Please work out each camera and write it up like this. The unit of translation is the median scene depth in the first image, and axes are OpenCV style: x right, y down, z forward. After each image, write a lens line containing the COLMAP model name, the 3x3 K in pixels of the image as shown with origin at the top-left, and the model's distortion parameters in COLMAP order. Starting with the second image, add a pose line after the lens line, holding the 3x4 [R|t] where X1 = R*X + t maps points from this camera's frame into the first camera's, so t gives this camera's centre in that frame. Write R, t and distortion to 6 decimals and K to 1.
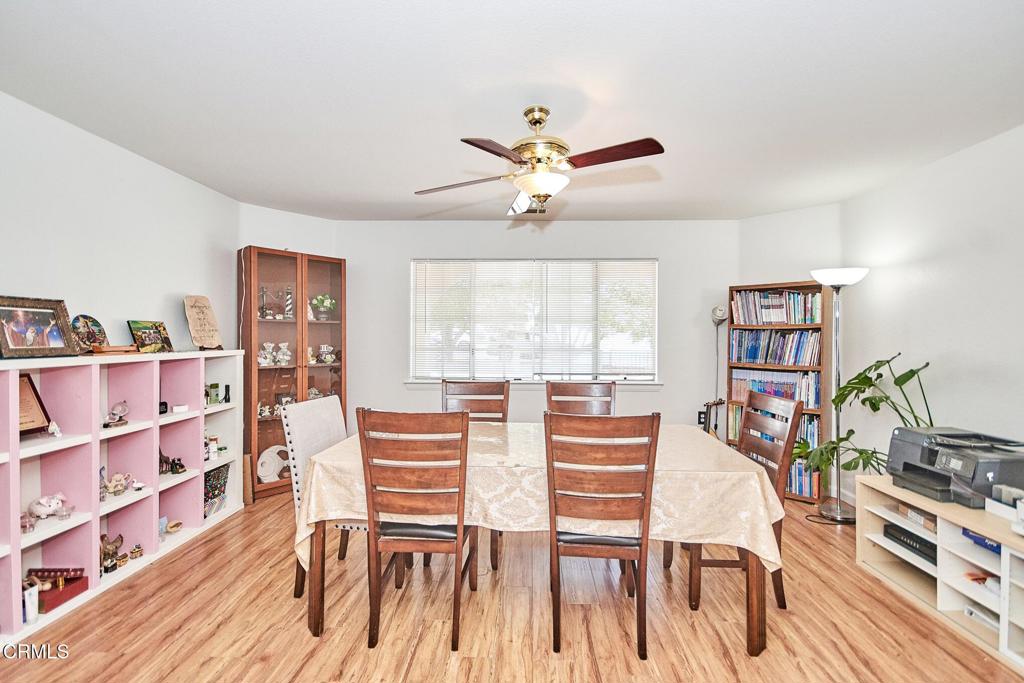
lens RADIAL K [[462.8, 0, 515.9], [0, 462.8, 327.8], [0, 0, 1]] dist [0.009645, -0.000213]
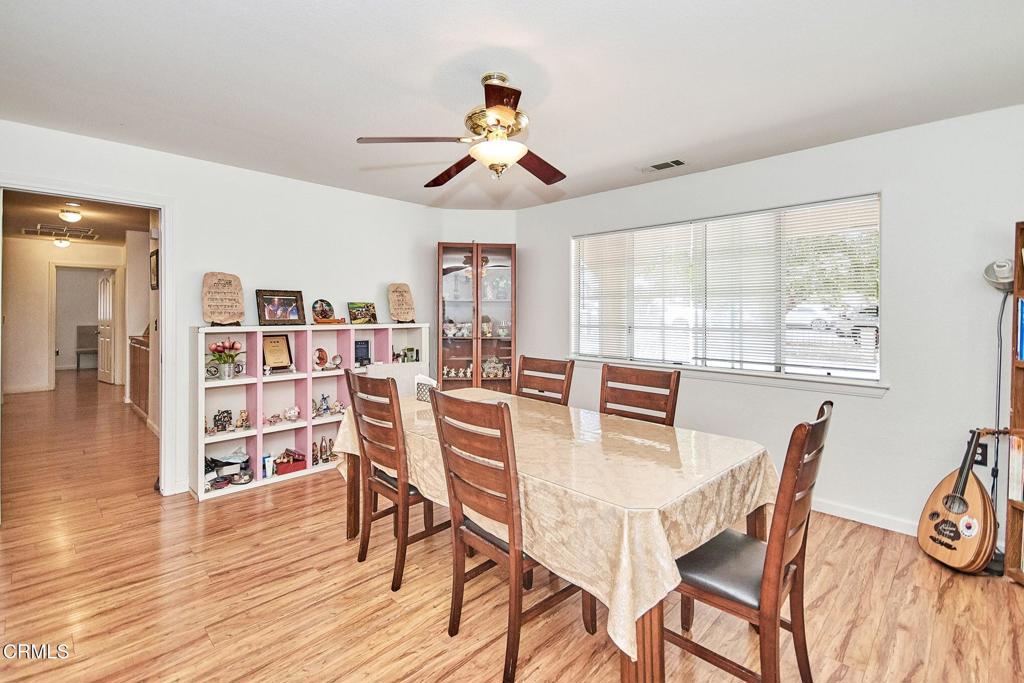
lens RADIAL K [[466.6, 0, 509.0], [0, 466.6, 309.0], [0, 0, 1]] dist [0.015202, 0.000069]
pose [[0.723689, -0.005784, -0.690103, 0.592370], [0.012260, 0.999915, 0.004477, 0.005379], [0.690018, -0.011701, 0.723698, 0.257924]]
